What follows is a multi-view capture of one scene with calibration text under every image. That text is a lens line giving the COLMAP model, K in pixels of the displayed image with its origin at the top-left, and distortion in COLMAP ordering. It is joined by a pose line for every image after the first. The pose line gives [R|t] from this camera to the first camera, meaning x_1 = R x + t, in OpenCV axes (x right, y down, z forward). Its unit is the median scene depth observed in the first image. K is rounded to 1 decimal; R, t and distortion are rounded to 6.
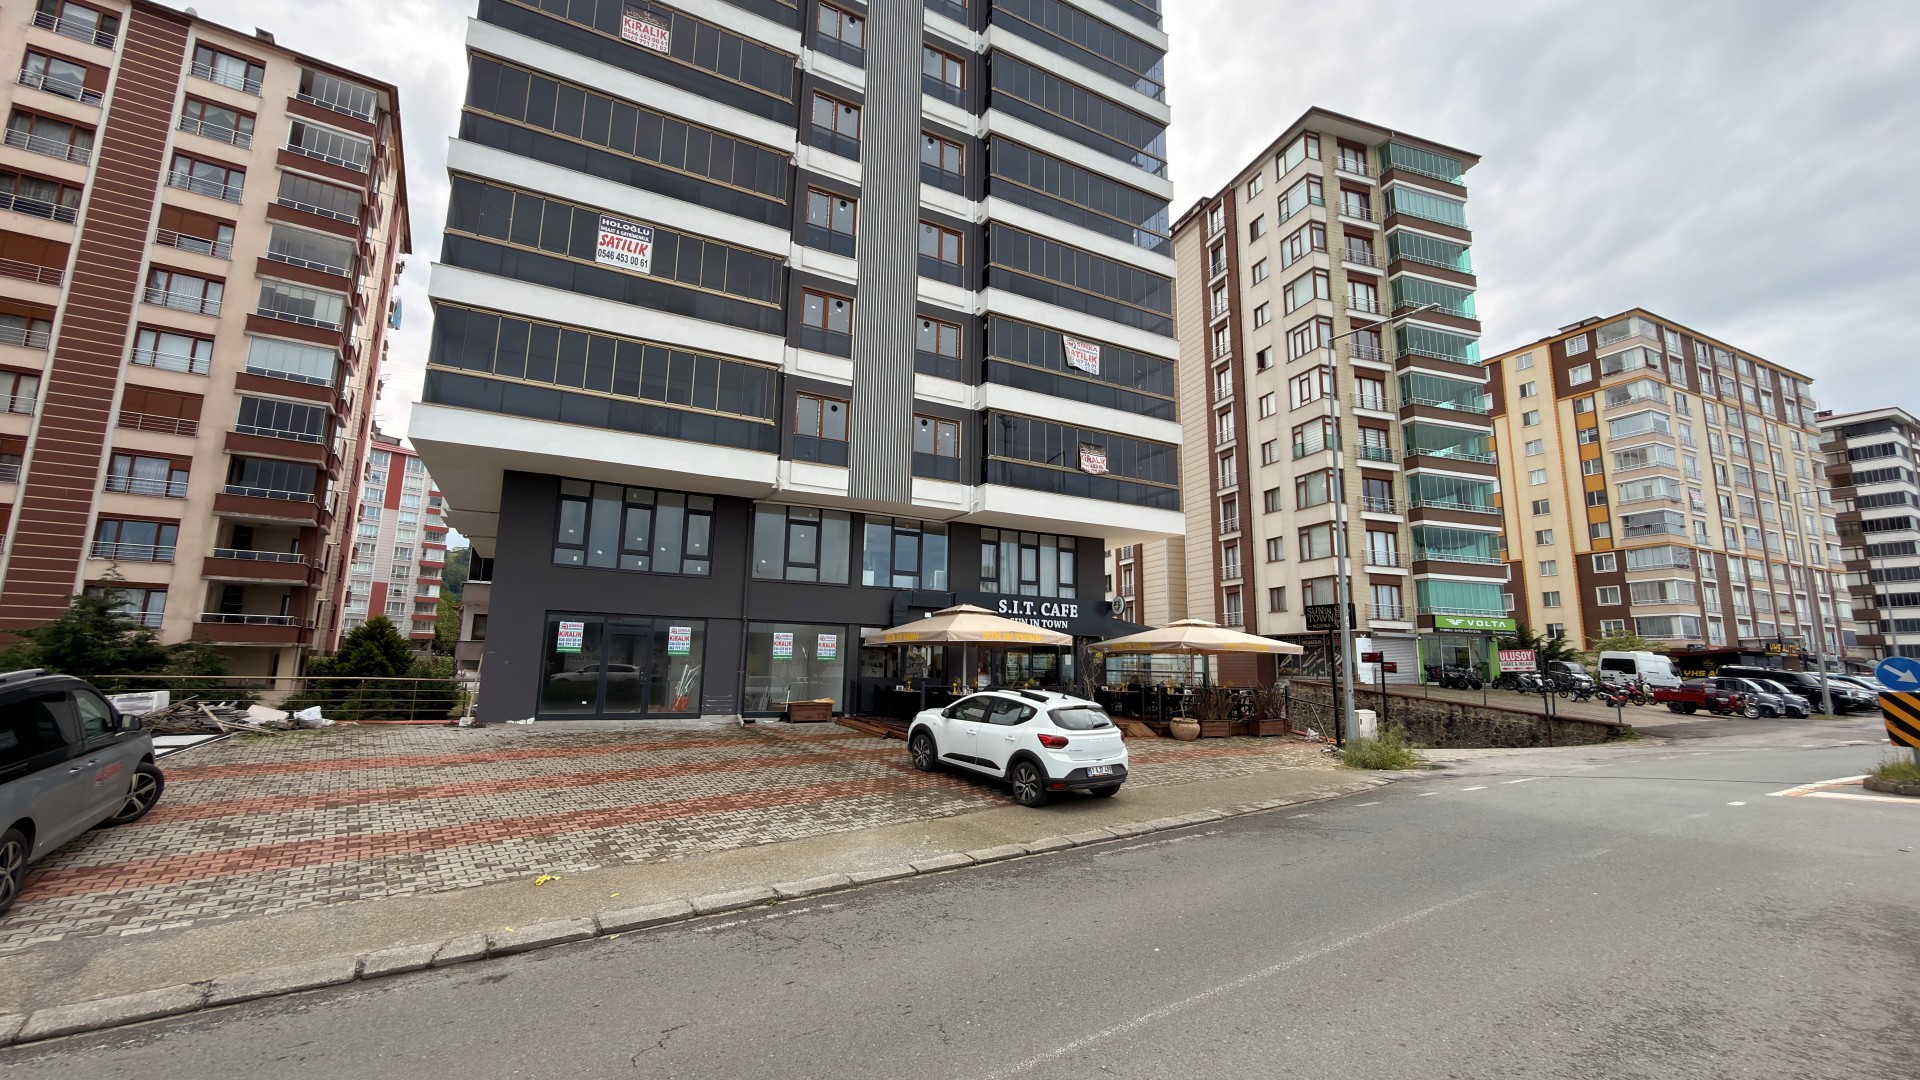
lens RADIAL K [[763.7, 0, 957.6], [0, 763.7, 539.8], [0, 0, 1]] dist [0.002411, -0.000231]
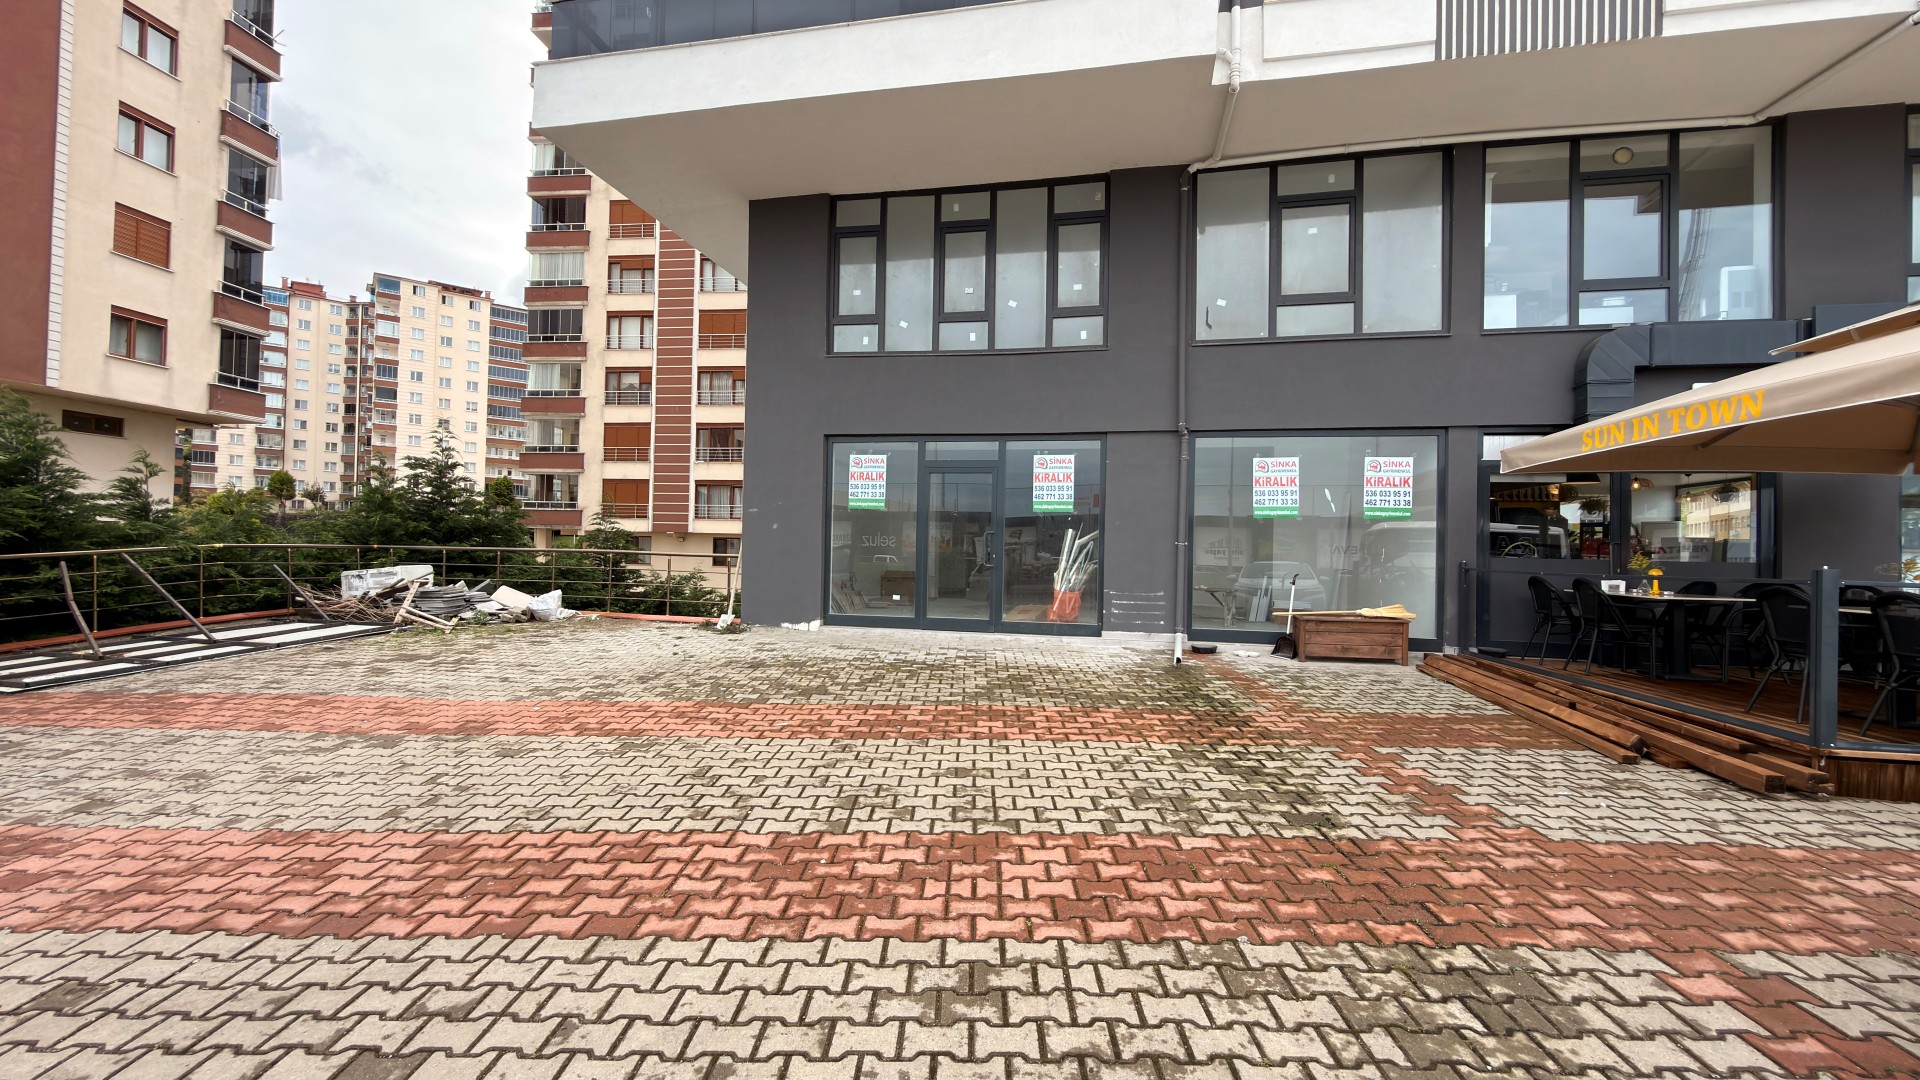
lens RADIAL K [[763.7, 0, 957.6], [0, 763.7, 539.8], [0, 0, 1]] dist [0.002411, -0.000231]
pose [[0.770643, -0.012426, -0.637146, -0.053823], [0.100683, 0.989627, 0.102478, 0.063989], [0.629263, -0.143123, 0.763900, 0.327402]]
